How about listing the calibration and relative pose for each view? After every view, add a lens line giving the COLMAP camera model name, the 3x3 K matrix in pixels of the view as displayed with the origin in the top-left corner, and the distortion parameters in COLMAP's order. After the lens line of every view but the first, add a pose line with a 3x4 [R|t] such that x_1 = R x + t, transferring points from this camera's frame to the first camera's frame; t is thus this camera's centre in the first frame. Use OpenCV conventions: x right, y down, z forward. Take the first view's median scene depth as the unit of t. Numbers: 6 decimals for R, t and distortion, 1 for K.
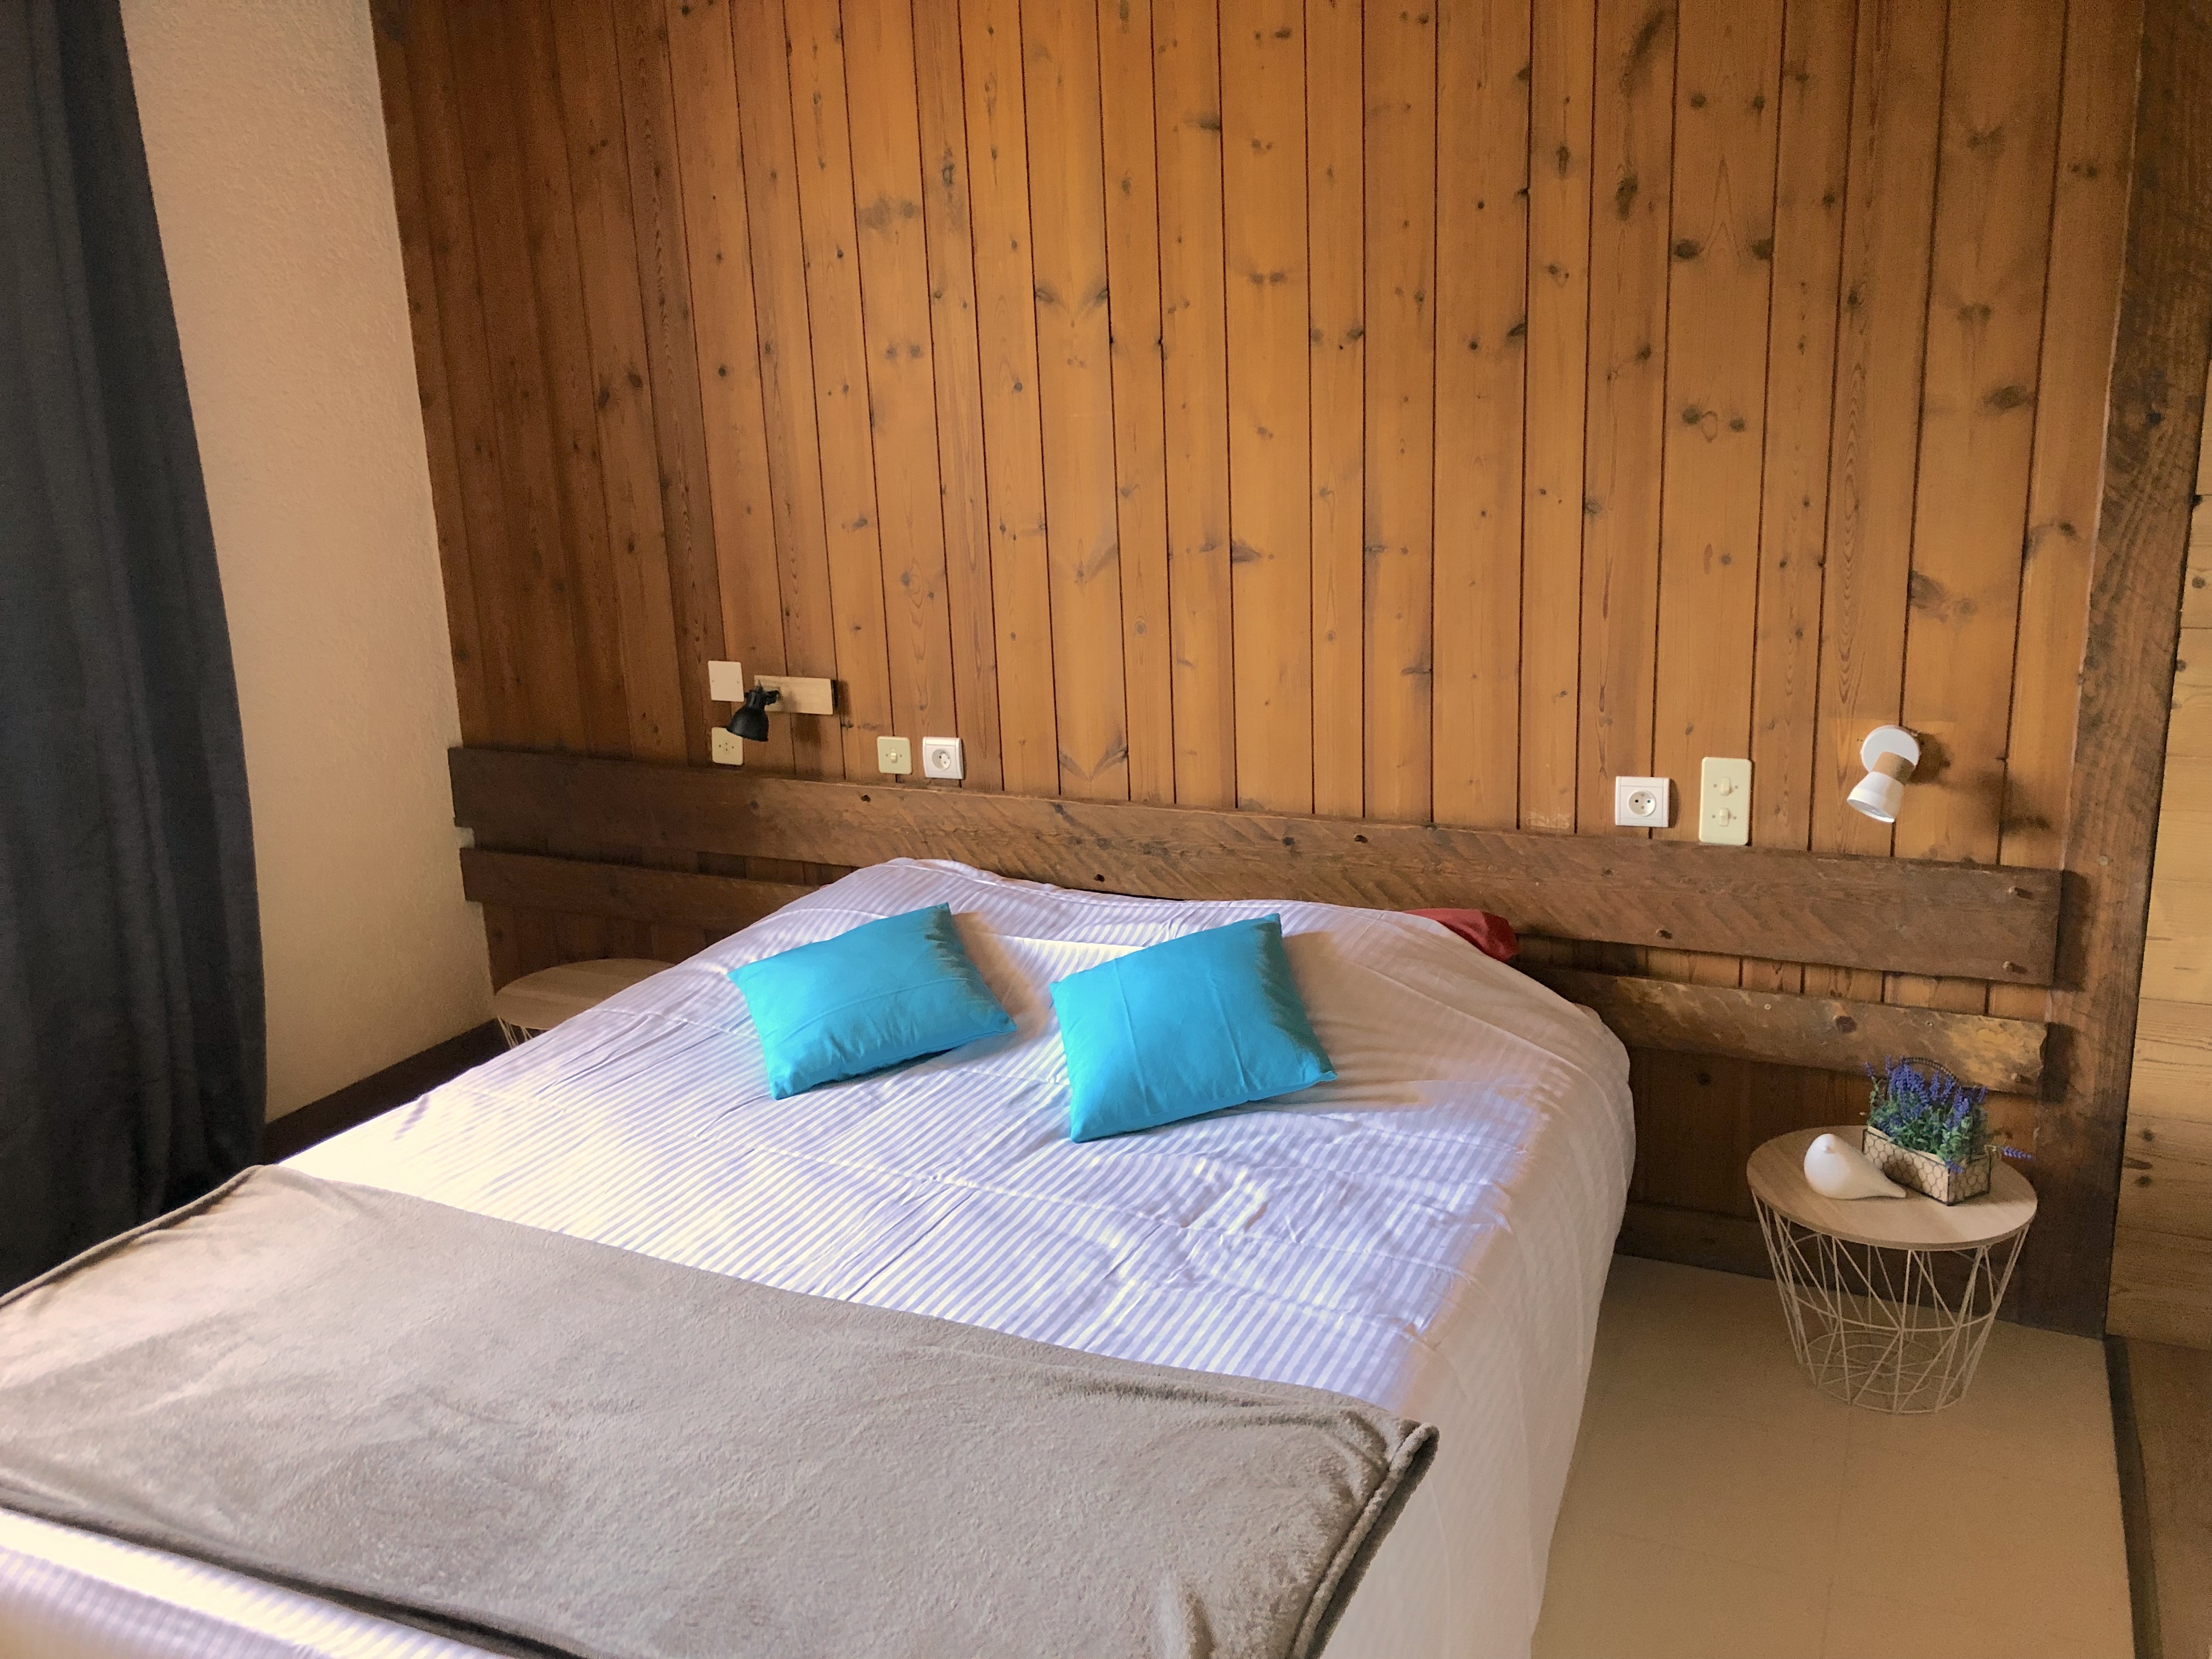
lens RADIAL K [[1831.4, 0, 1095.2], [0, 1831.4, 819.0], [0, 0, 1]] dist [0.052525, -0.022067]
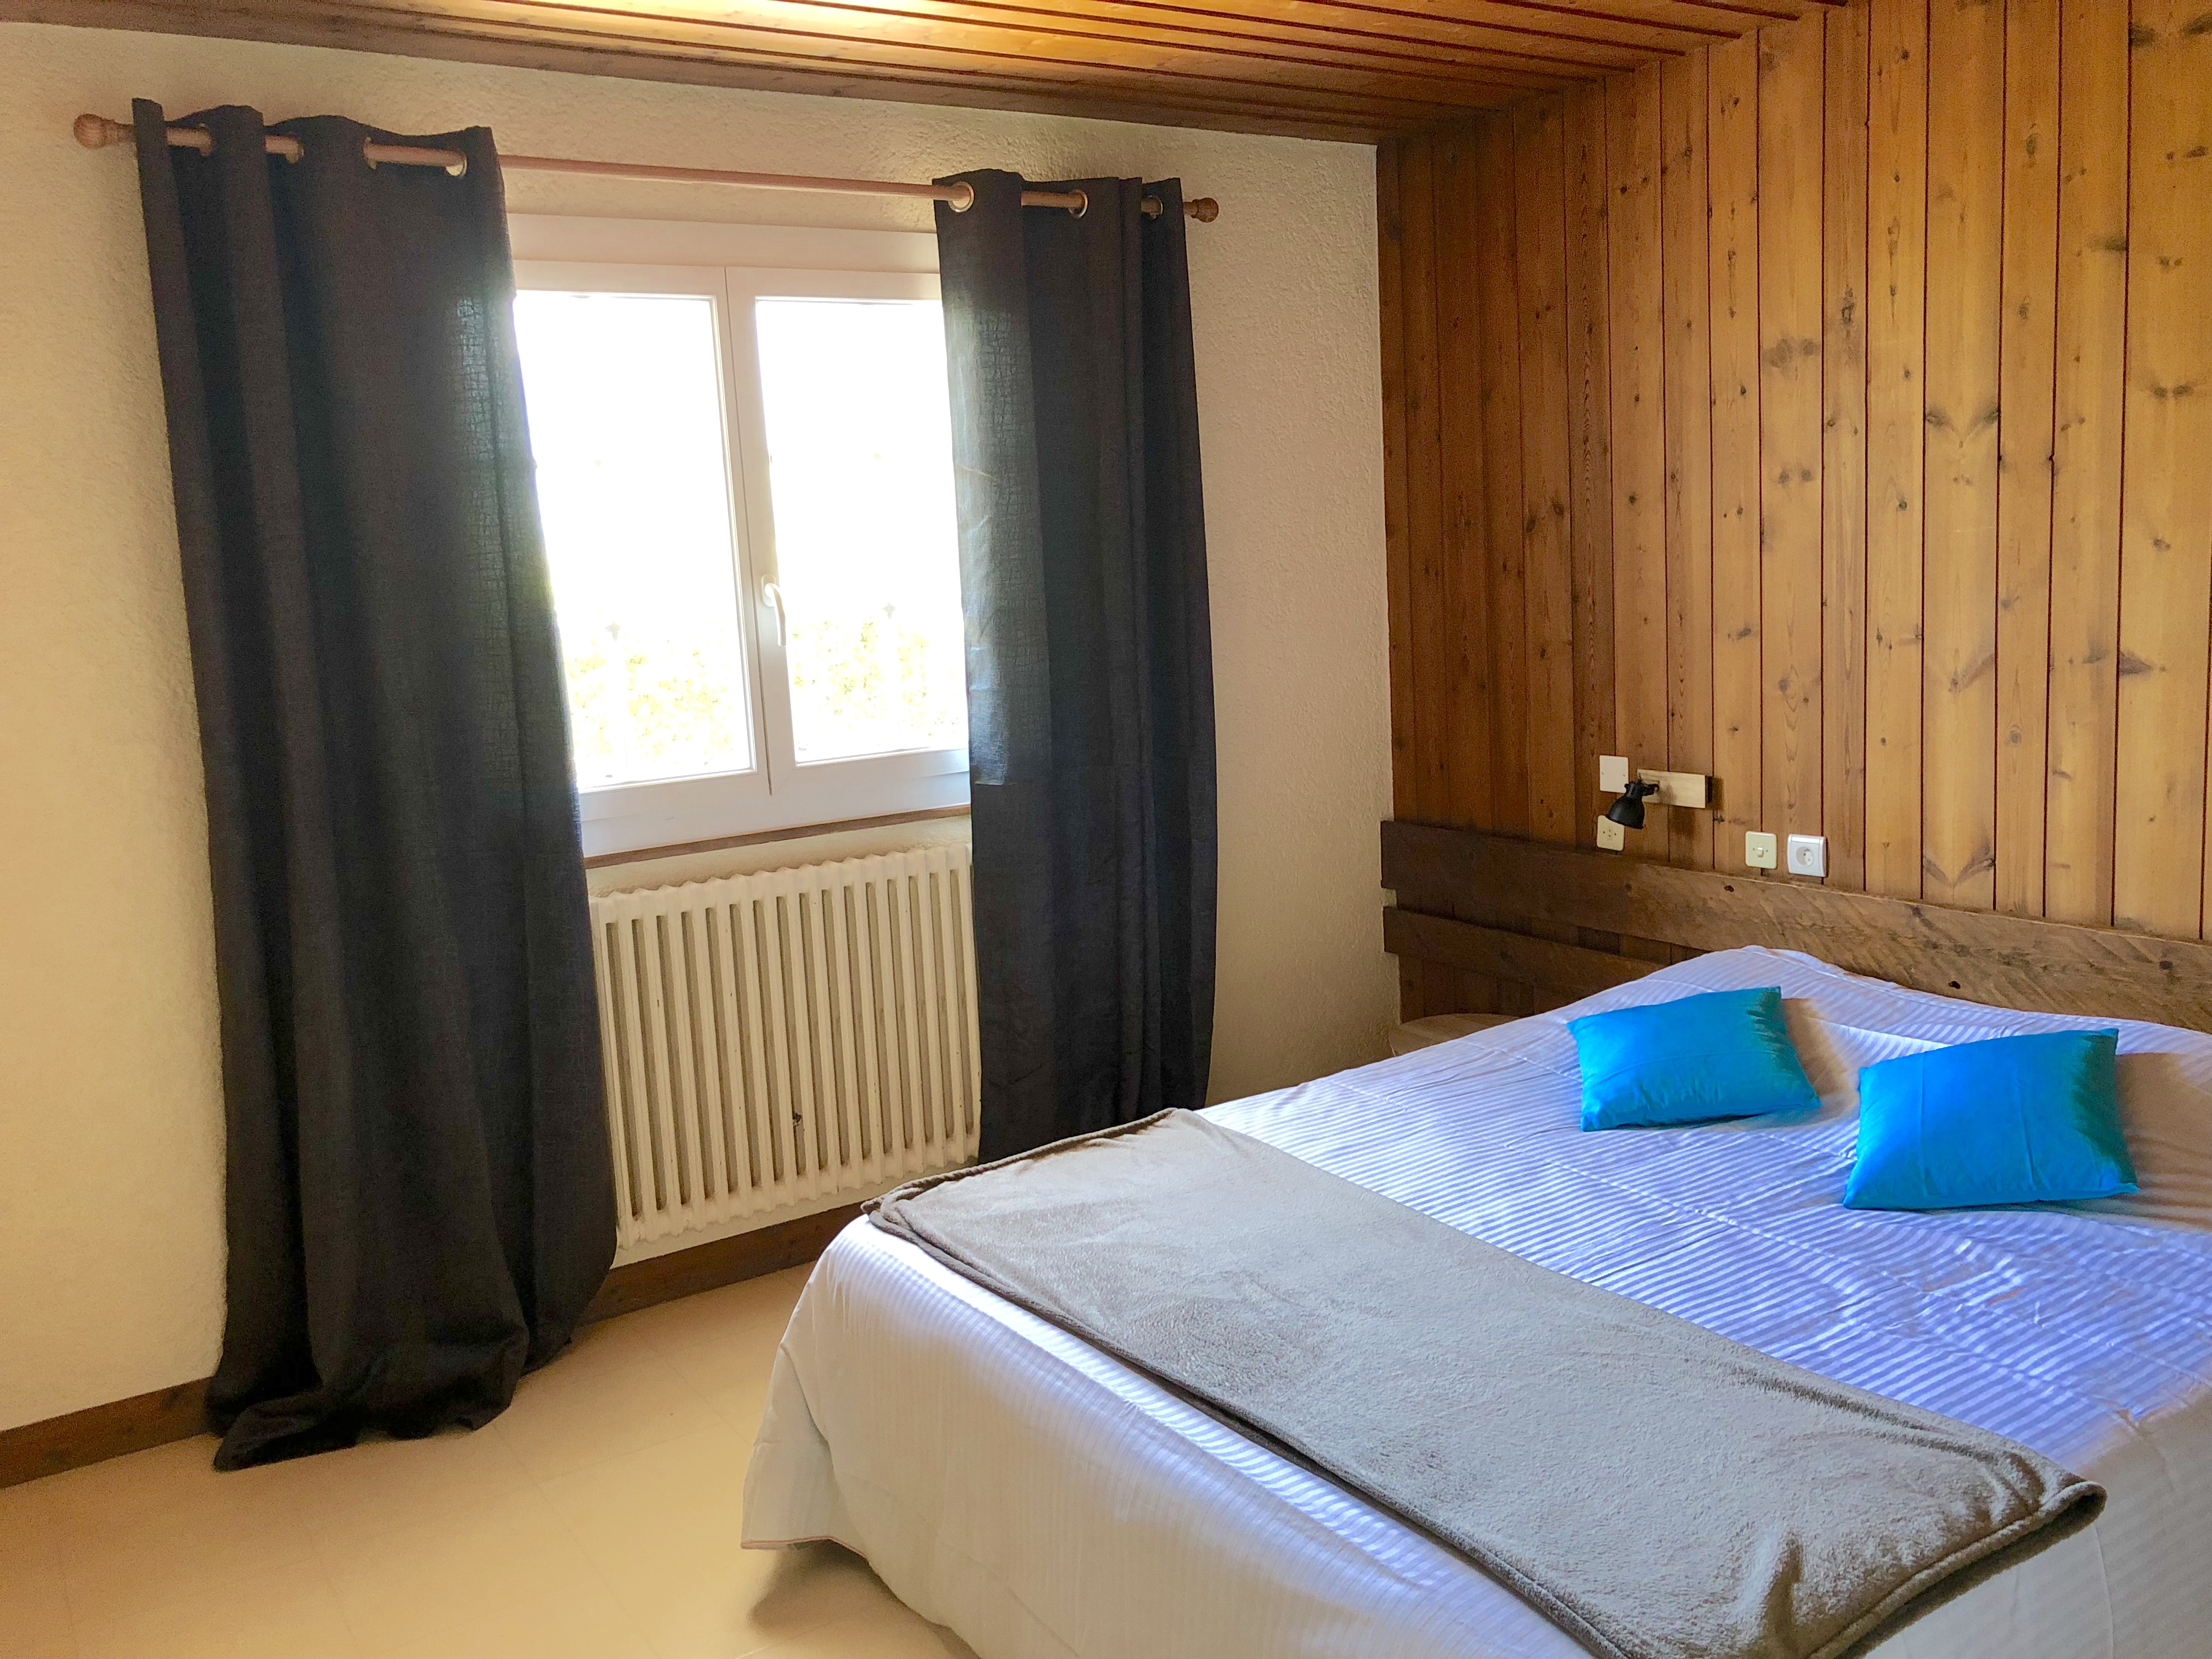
lens RADIAL K [[1831.4, 0, 1095.2], [0, 1831.4, 819.0], [0, 0, 1]] dist [0.052525, -0.022067]
pose [[0.854501, 0.068036, -0.514975, 0.124055], [-0.101950, 0.994070, -0.037835, 0.030468], [0.509347, 0.084832, 0.856370, -0.127558]]
